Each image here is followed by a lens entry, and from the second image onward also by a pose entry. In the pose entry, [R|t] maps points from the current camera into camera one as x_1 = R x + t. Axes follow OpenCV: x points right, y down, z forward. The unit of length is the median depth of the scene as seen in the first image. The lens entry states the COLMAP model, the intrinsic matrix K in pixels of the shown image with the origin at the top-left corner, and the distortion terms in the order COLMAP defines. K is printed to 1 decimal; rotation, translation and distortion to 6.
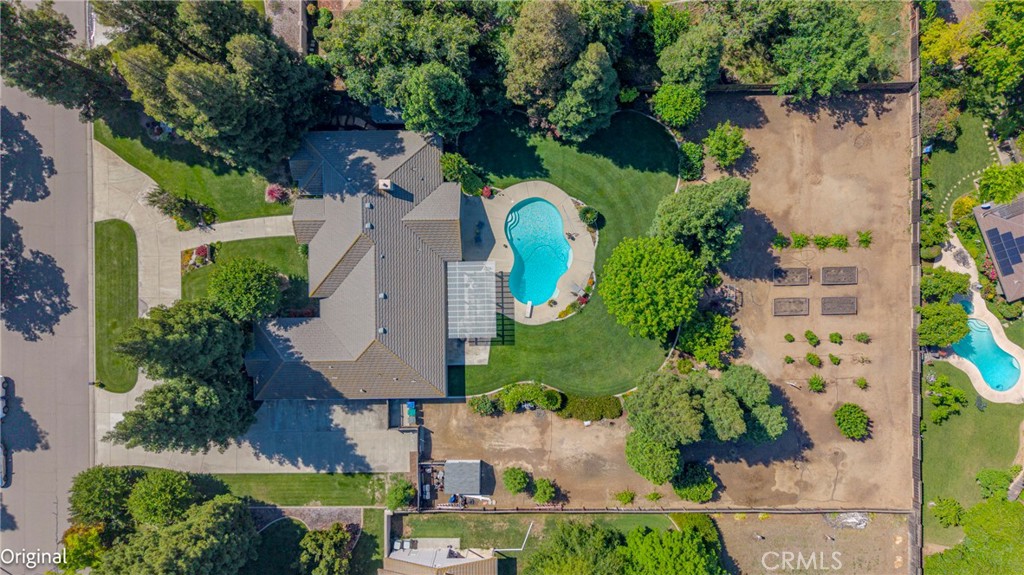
lens RADIAL K [[716.8, 0, 511.1], [0, 716.8, 288.3], [0, 0, 1]] dist [0.022287, -0.007056]
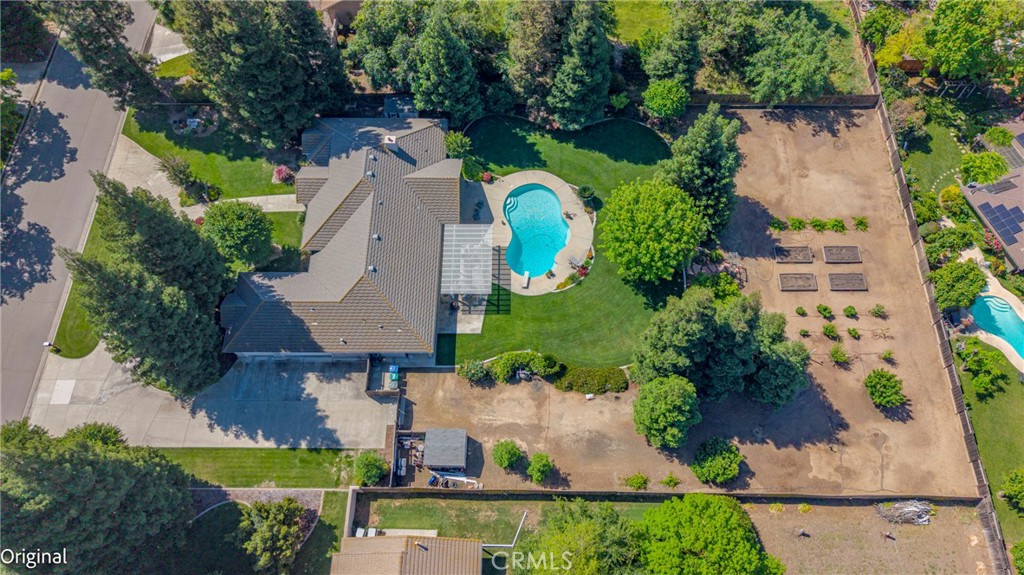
lens RADIAL K [[716.8, 0, 513.9], [0, 716.8, 288.0], [0, 0, 1]] dist [0.022287, -0.007056]
pose [[0.999699, 0.024444, -0.002238, 0.011054], [-0.022870, 0.894427, -0.446629, 0.469615], [-0.008916, 0.446546, 0.894716, 0.144152]]
